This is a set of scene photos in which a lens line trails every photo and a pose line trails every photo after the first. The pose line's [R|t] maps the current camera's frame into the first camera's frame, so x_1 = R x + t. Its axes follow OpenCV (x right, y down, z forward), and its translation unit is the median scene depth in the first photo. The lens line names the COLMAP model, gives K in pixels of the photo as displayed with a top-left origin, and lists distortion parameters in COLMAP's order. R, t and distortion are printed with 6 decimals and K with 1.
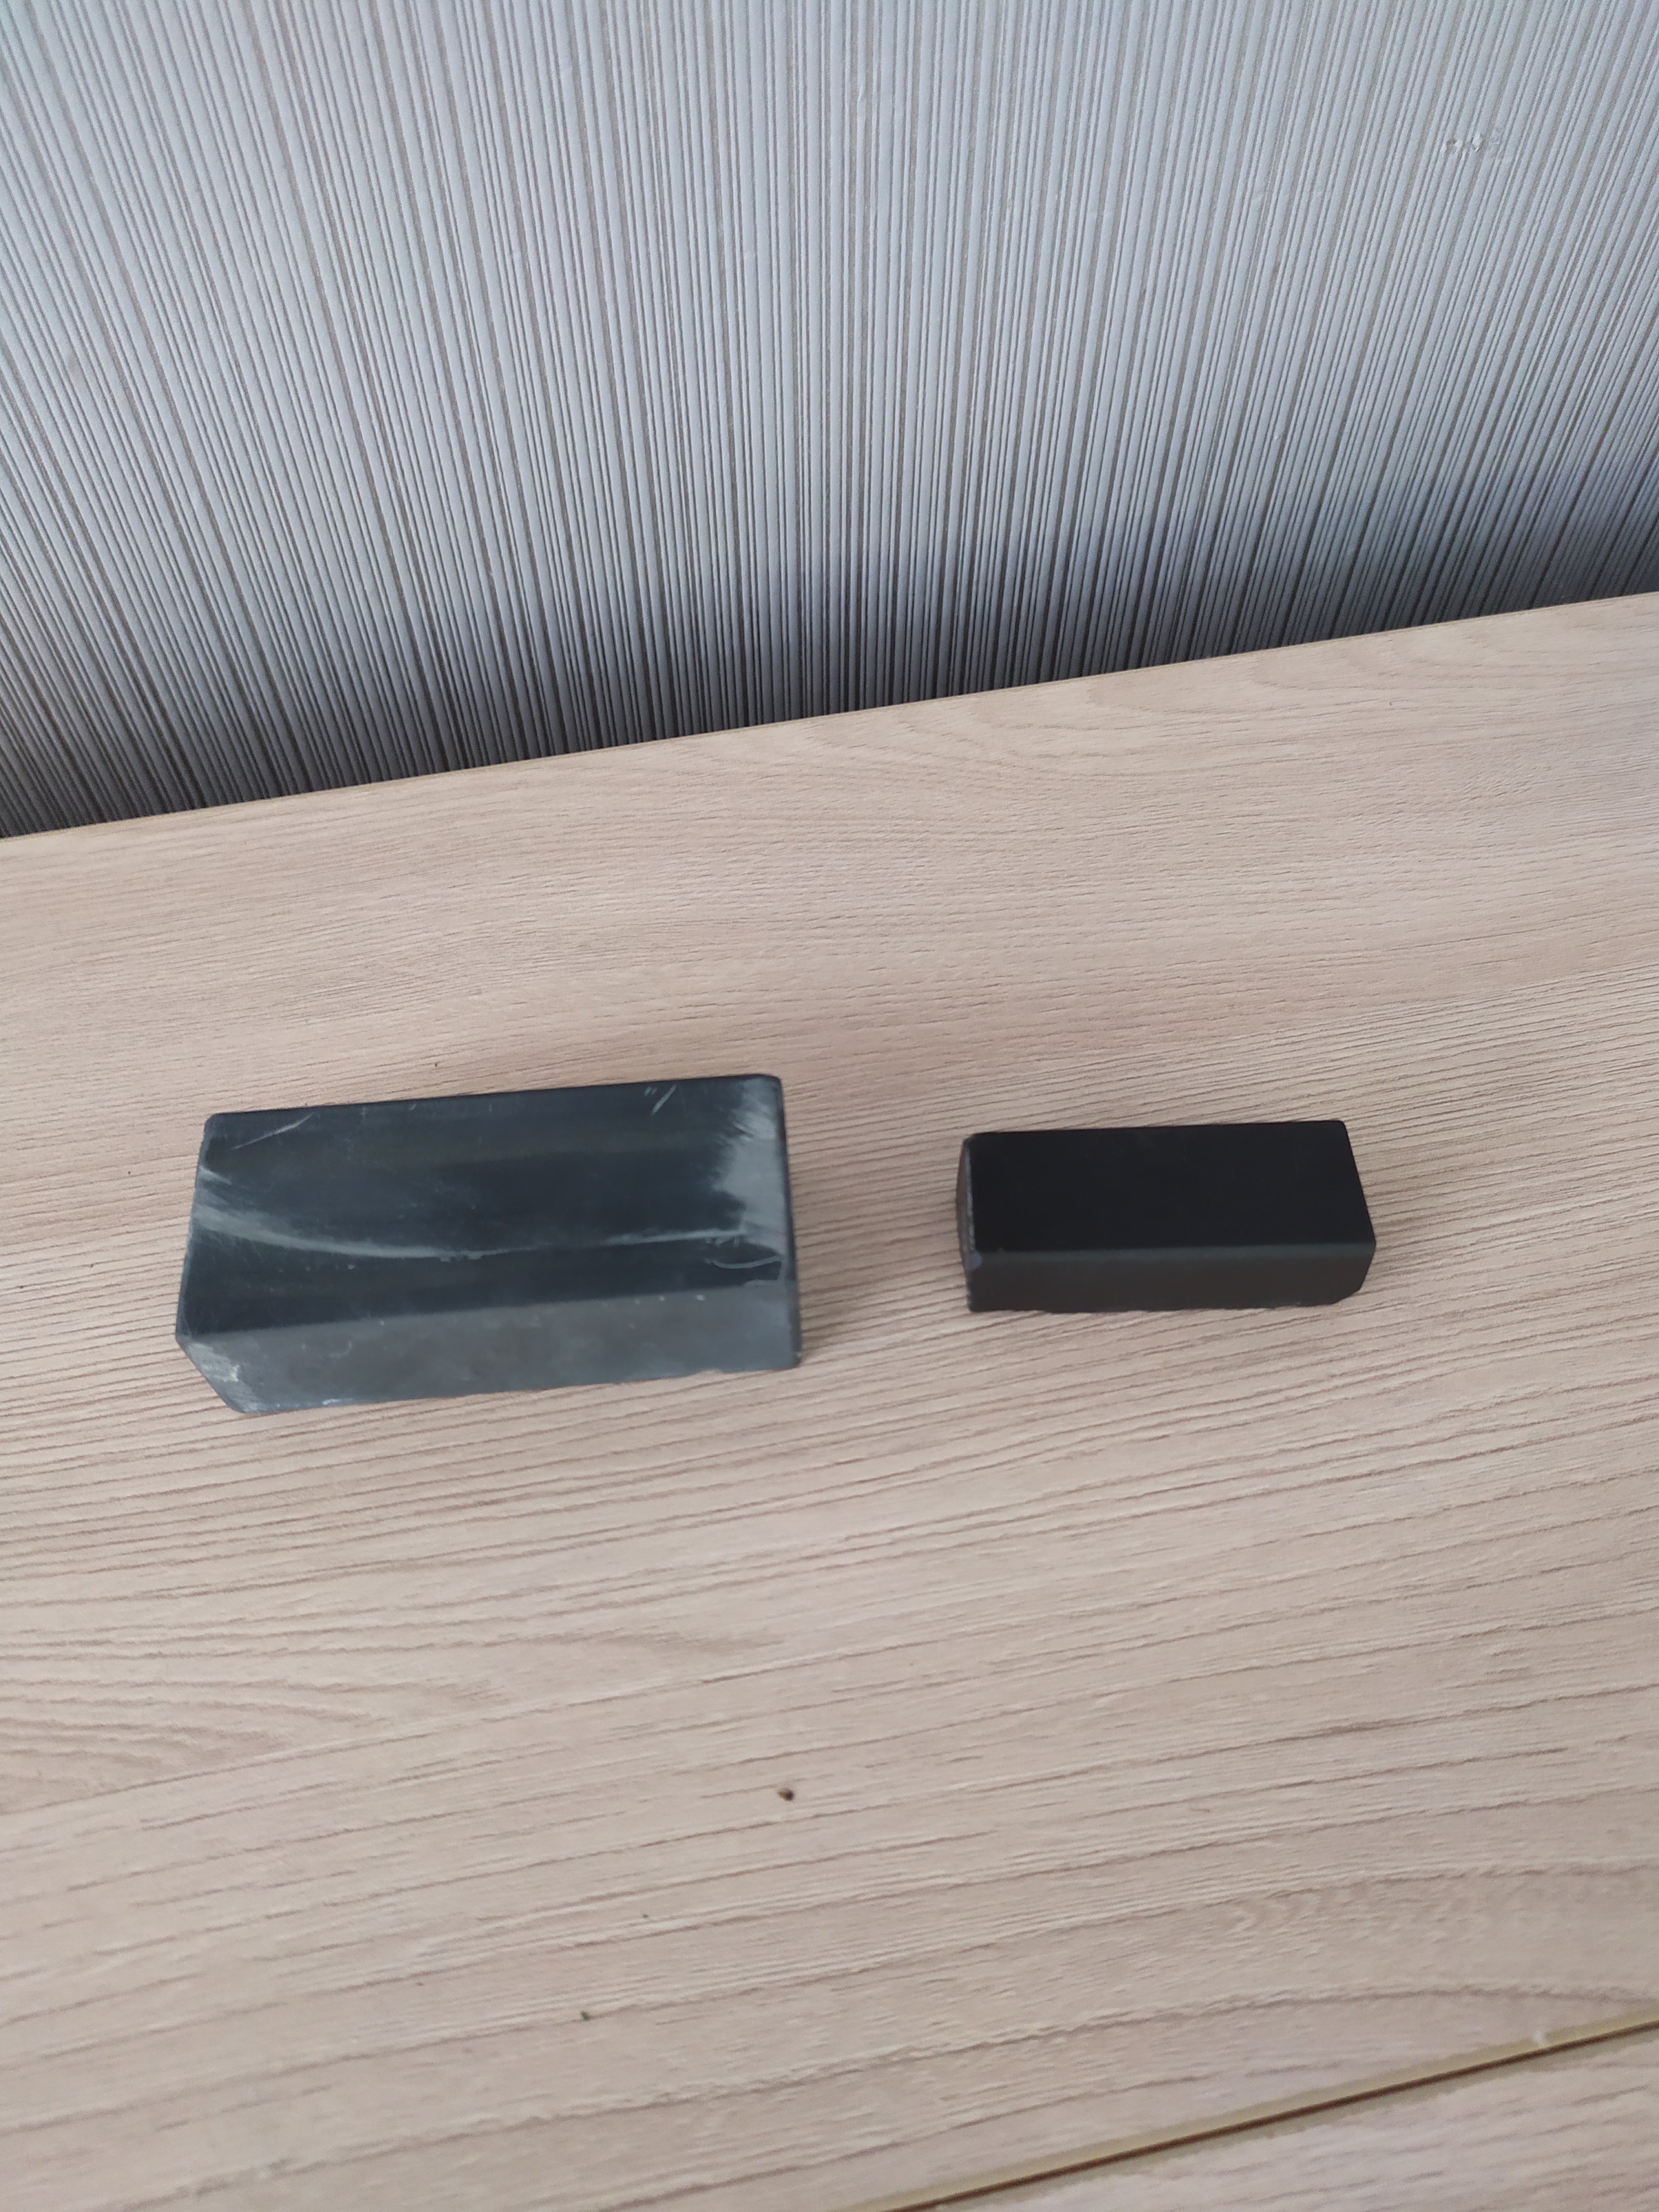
lens RADIAL K [[1690.7, 0, 820.2], [0, 1690.7, 1020.1], [0, 0, 1]] dist [0.038701, -0.072738]
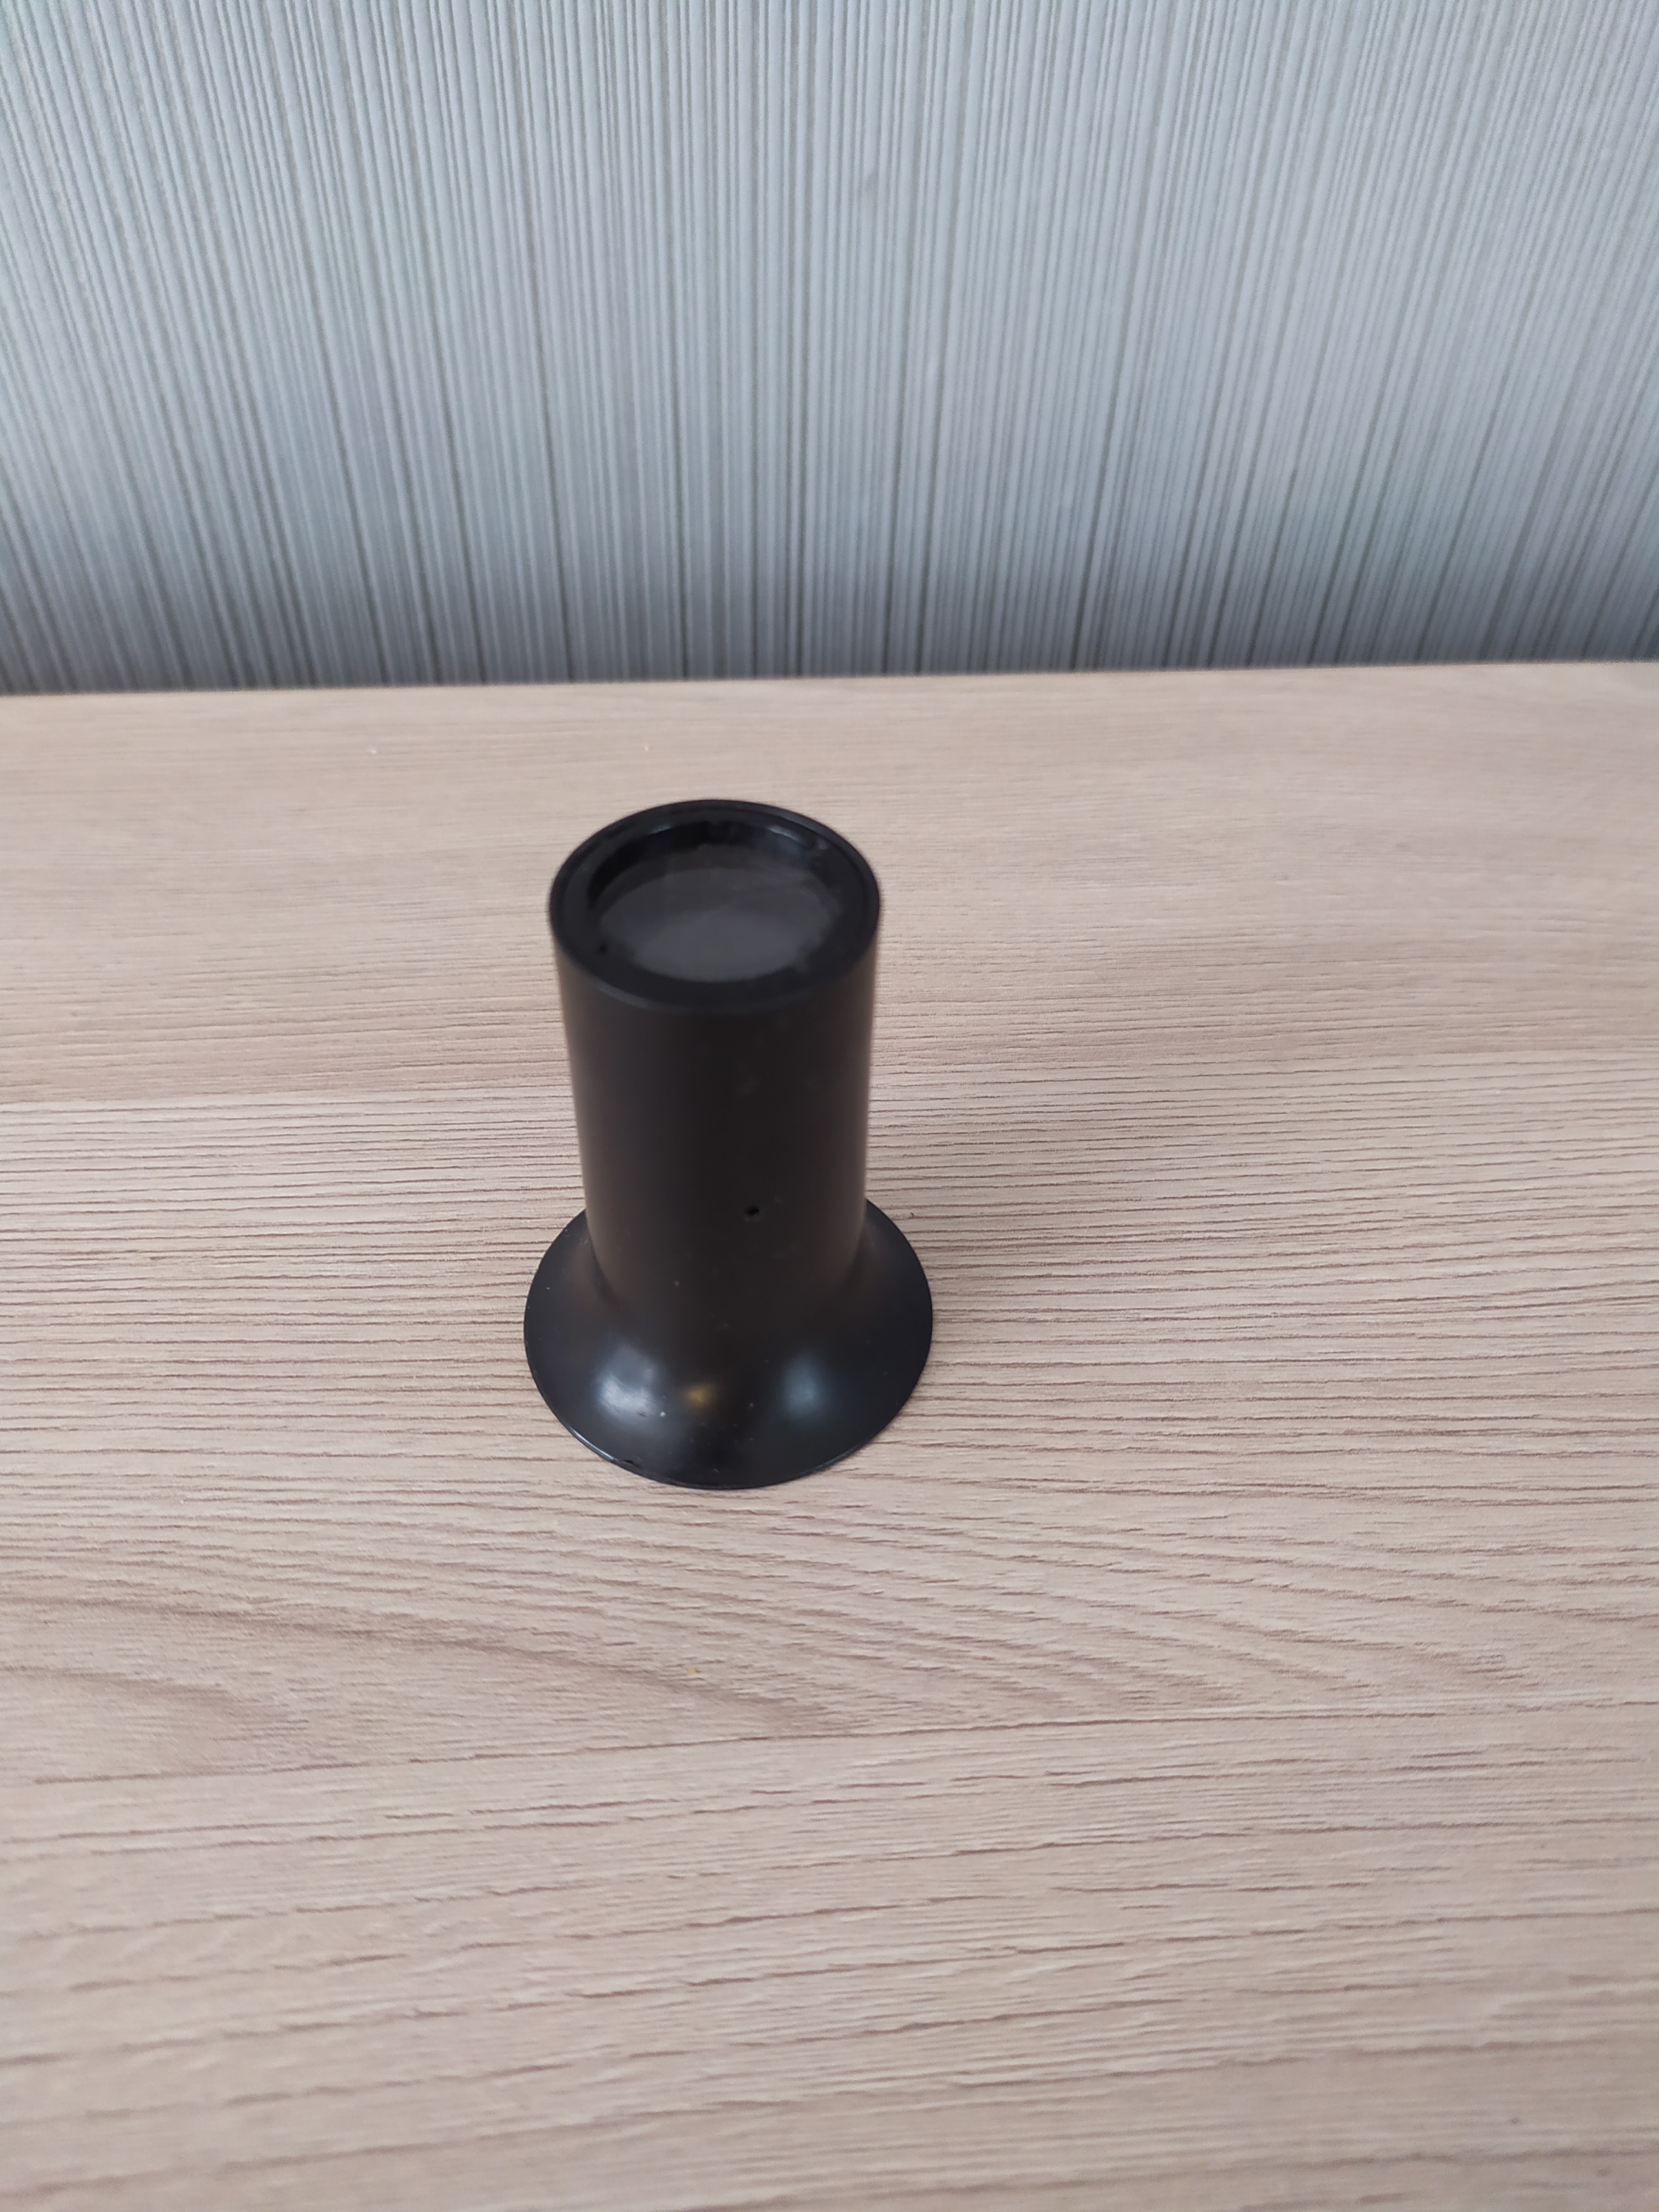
lens RADIAL K [[1690.7, 0, 820.2], [0, 1690.7, 1020.1], [0, 0, 1]] dist [0.038701, -0.072738]
pose [[0.990379, 0.117927, -0.072405, -0.455376], [-0.128424, 0.978149, -0.163497, 0.276093], [0.051542, 0.171222, 0.983883, 0.225097]]
